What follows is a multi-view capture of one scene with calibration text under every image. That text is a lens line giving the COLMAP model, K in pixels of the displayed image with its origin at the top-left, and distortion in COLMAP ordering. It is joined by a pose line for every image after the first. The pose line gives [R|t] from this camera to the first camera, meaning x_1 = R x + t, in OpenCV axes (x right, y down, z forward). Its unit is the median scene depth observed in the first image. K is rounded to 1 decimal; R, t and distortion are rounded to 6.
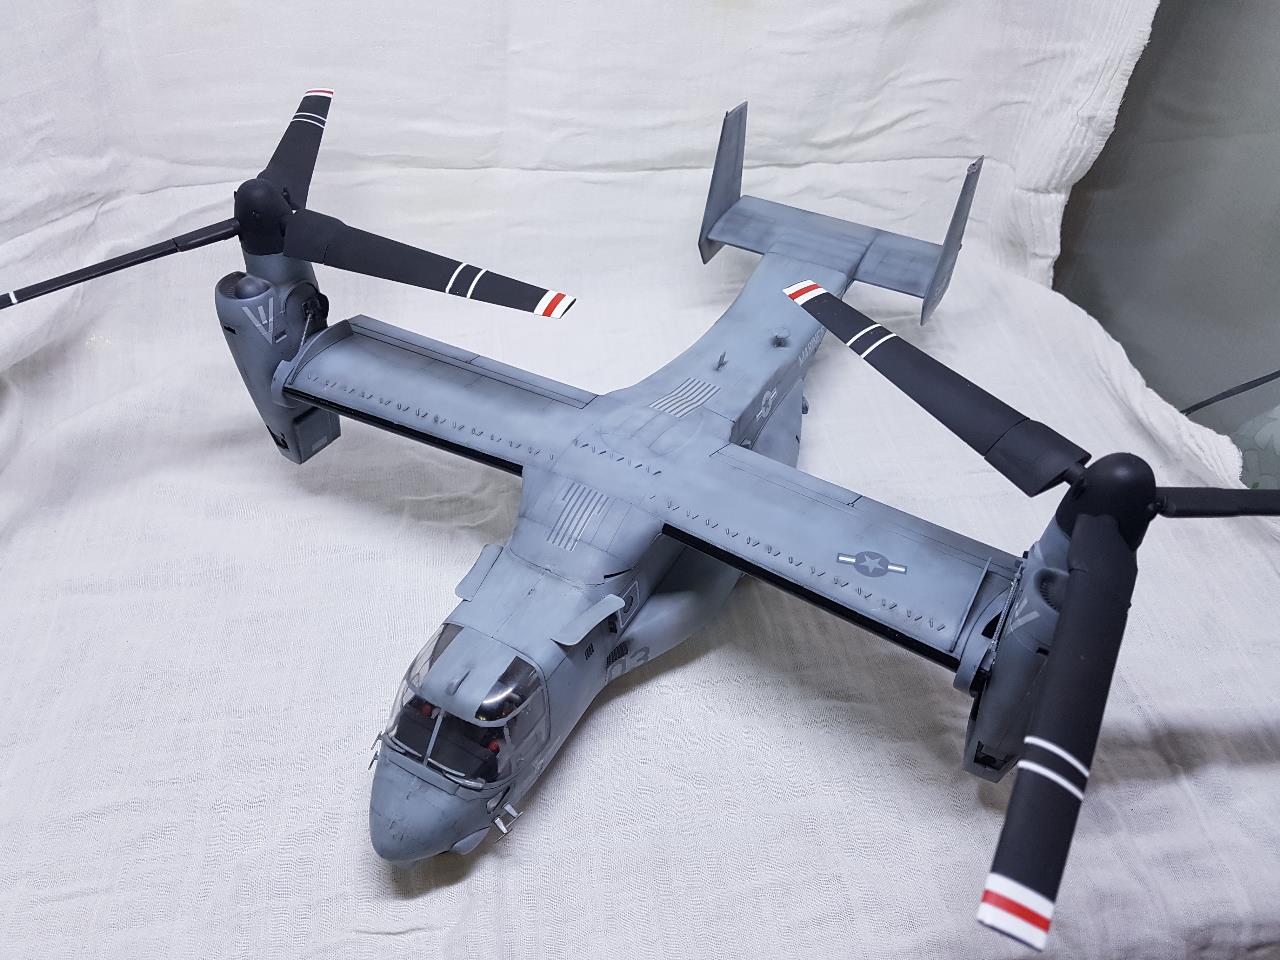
lens RADIAL K [[1005.2, 0, 649.5], [0, 1005.2, 485.7], [0, 0, 1]] dist [0.041654, -0.079880]
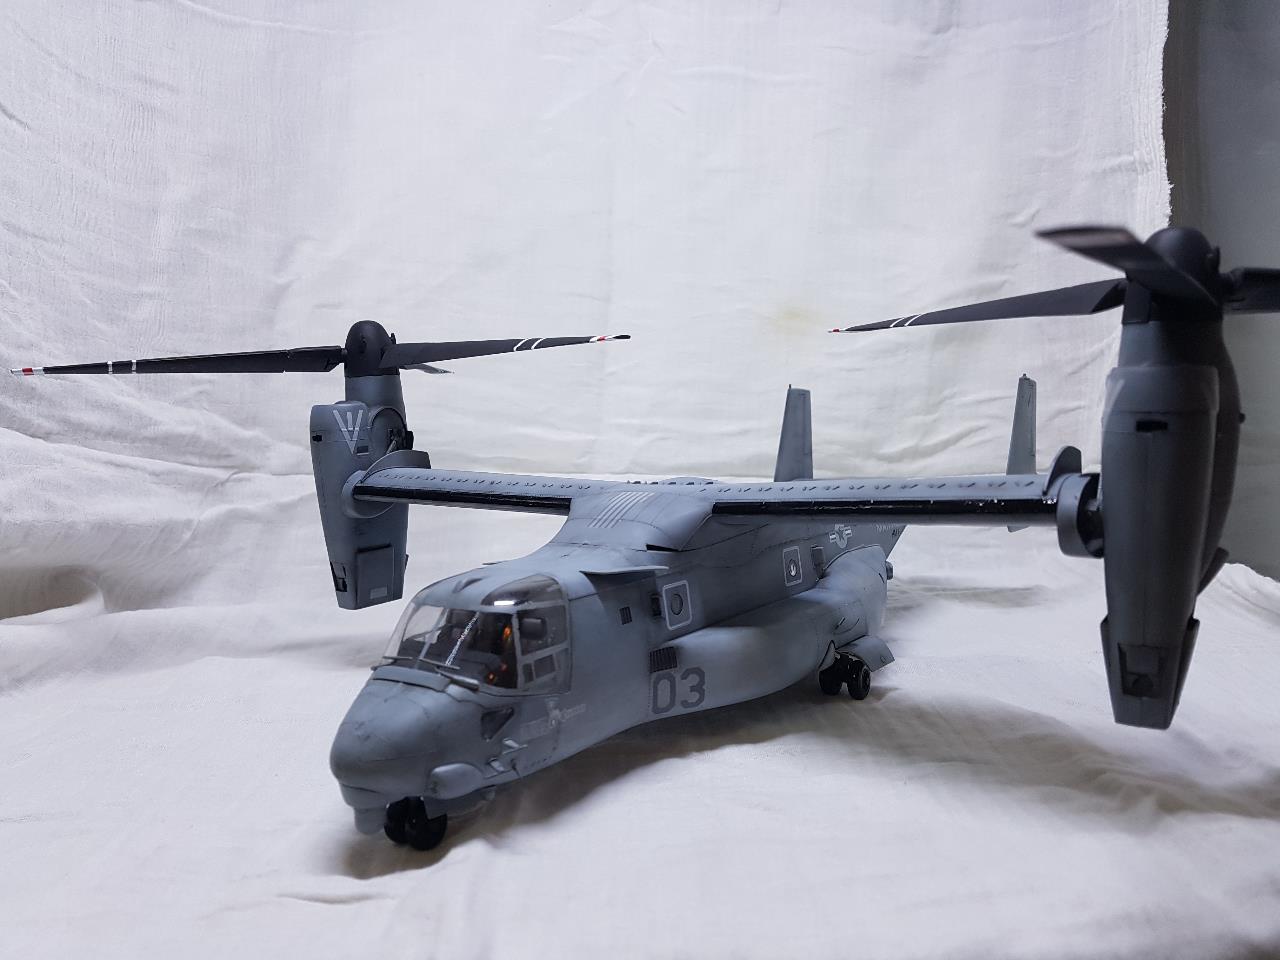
lens RADIAL K [[996.2, 0, 655.2], [0, 996.2, 476.5], [0, 0, 1]] dist [0.153246, -0.276943]
pose [[0.993233, -0.044464, -0.107293, 0.037987], [-0.032237, 0.781968, -0.622484, 0.378195], [0.111578, 0.621730, 0.775243, 0.166886]]
